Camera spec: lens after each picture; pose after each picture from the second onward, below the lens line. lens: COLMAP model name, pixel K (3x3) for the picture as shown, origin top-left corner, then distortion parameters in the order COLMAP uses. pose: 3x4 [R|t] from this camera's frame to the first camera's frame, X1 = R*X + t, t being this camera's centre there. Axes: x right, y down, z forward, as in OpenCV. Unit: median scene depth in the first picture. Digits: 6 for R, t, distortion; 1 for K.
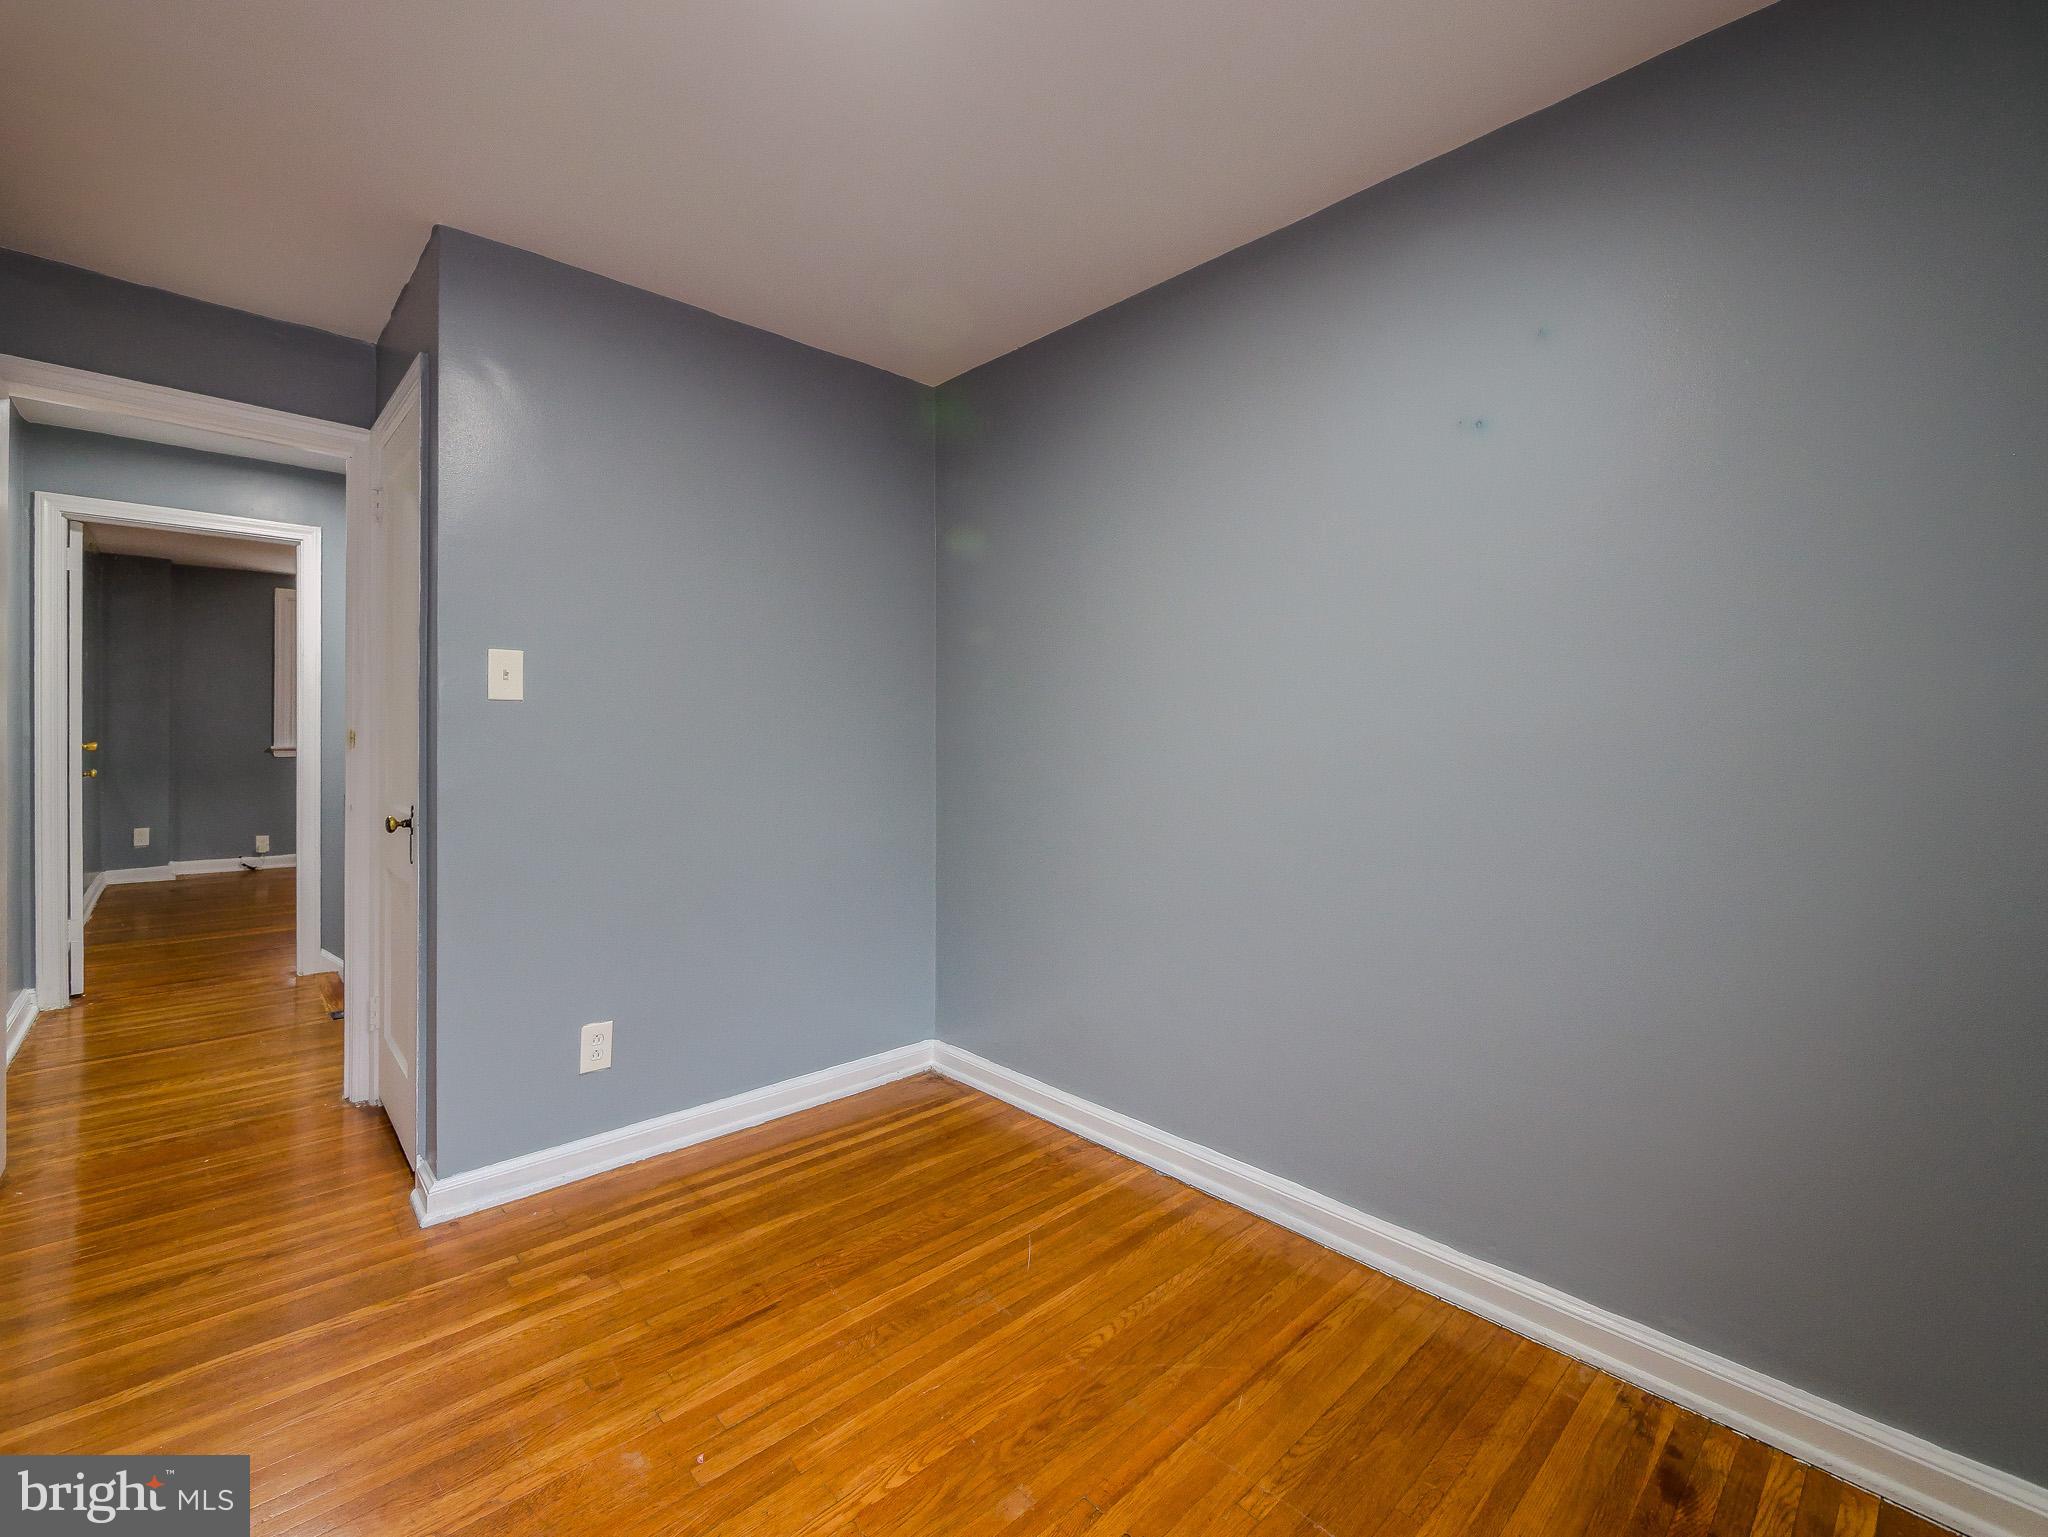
lens RADIAL K [[850.7, 0, 1014.4], [0, 850.7, 755.3], [0, 0, 1]] dist [-0.004317, -0.000383]
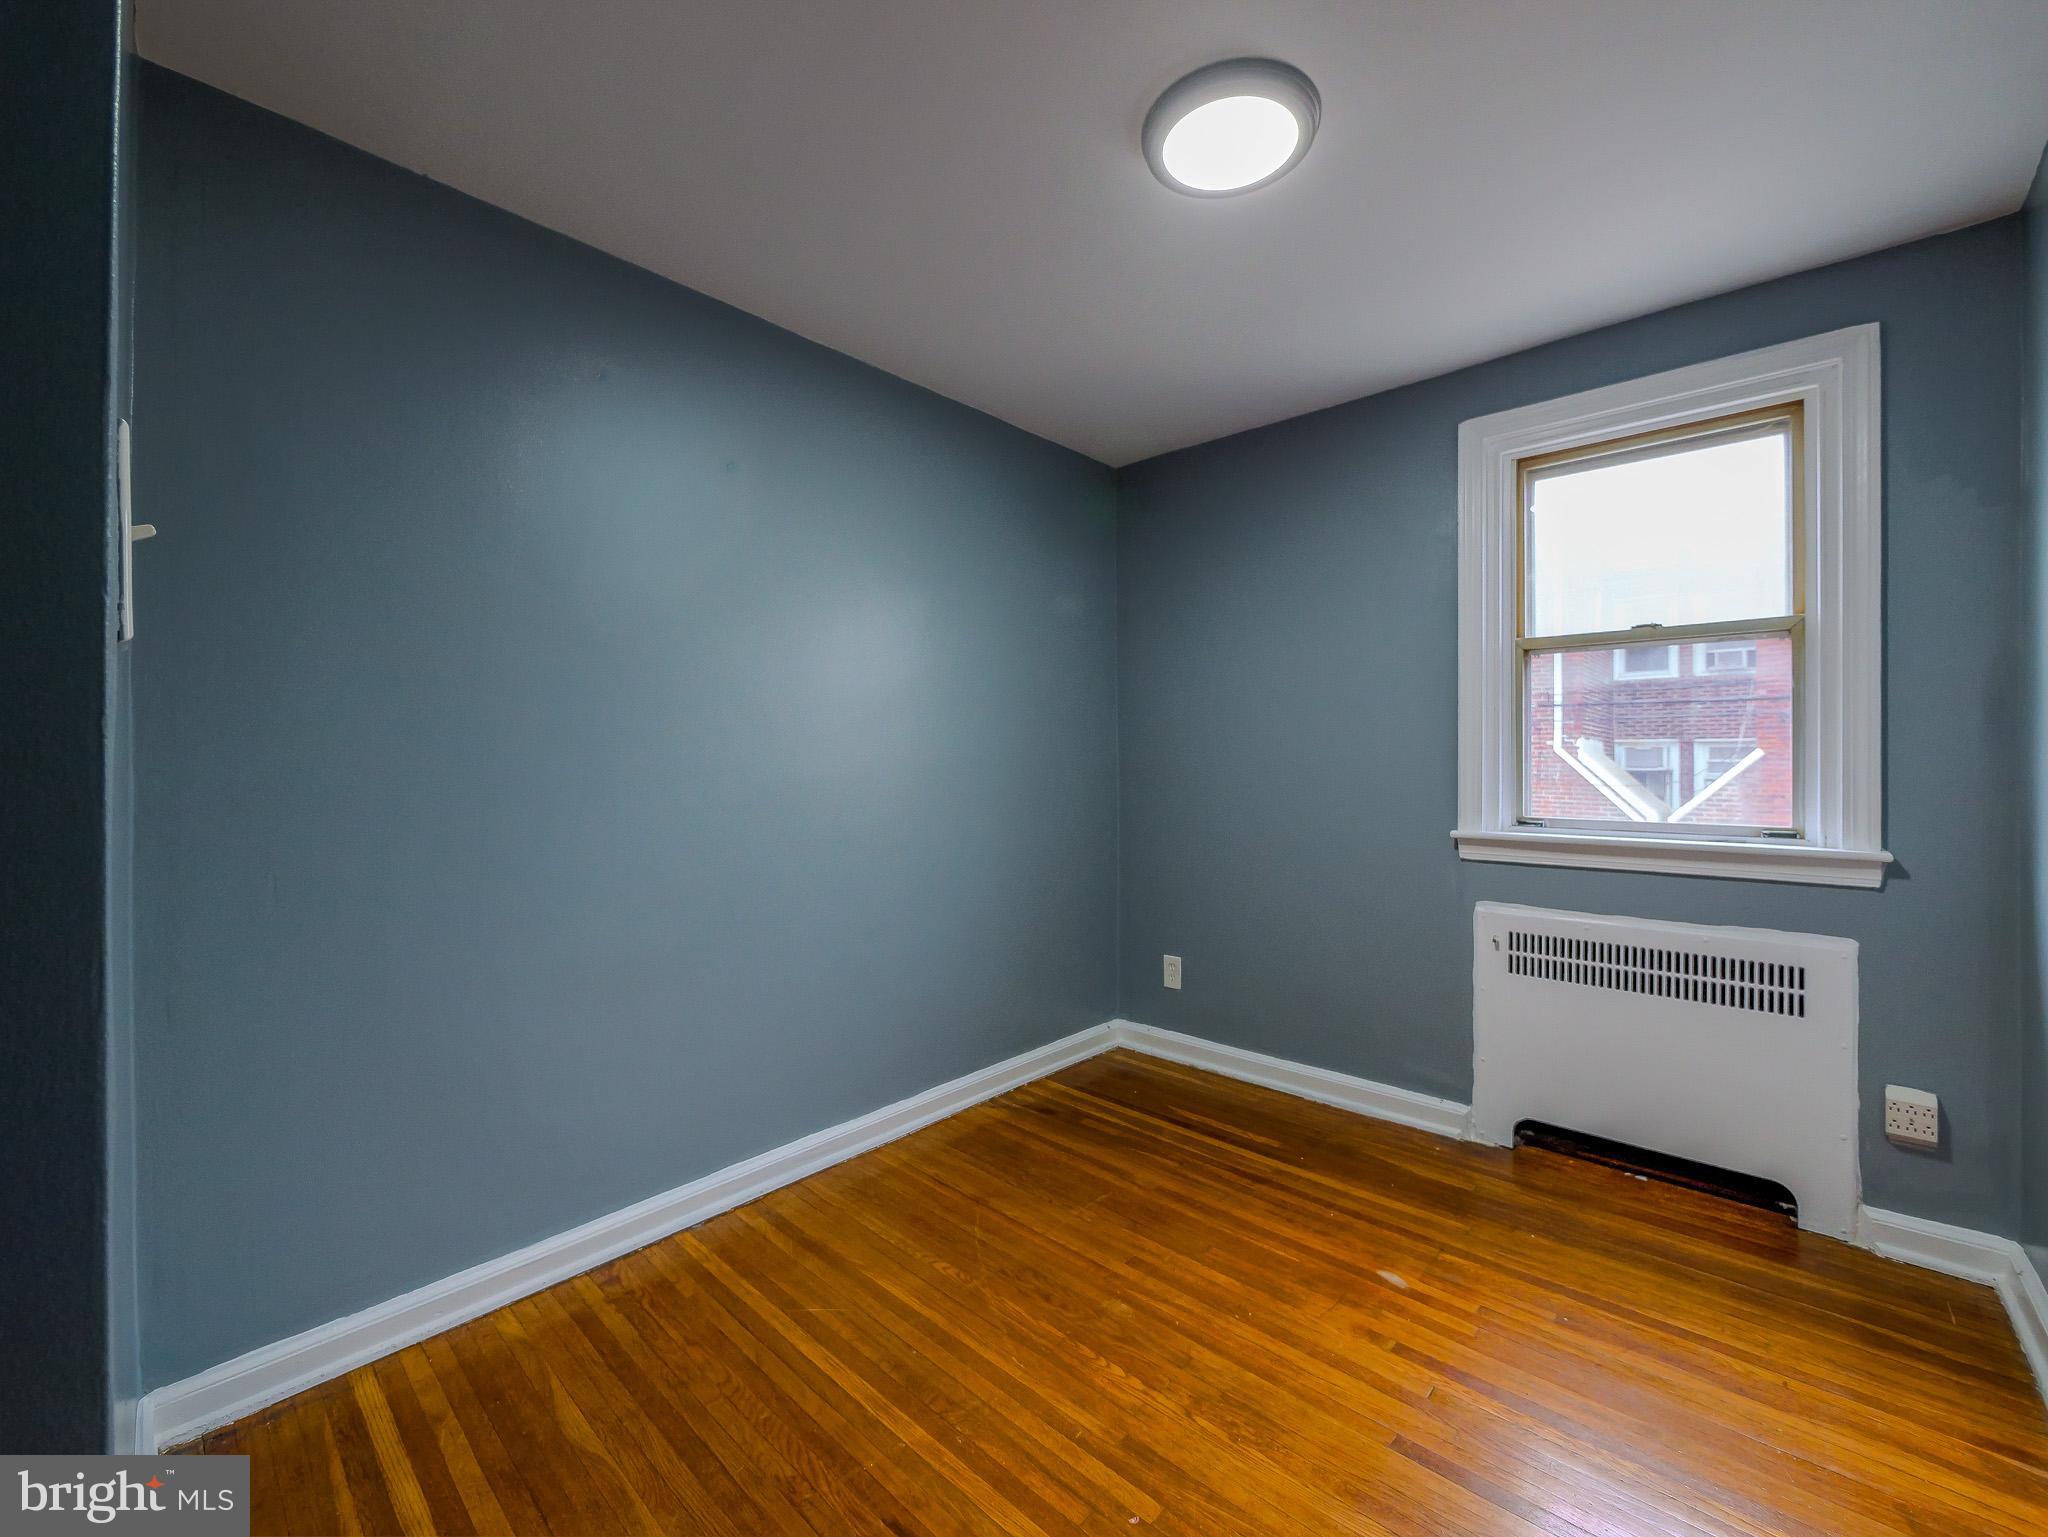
lens RADIAL K [[850.7, 0, 1014.4], [0, 850.7, 755.3], [0, 0, 1]] dist [-0.004317, -0.000383]
pose [[-0.060848, -0.000909, 0.998147, -1.043047], [0.029055, 0.999574, 0.002682, -0.019661], [-0.997724, 0.029164, -0.060795, 0.934950]]
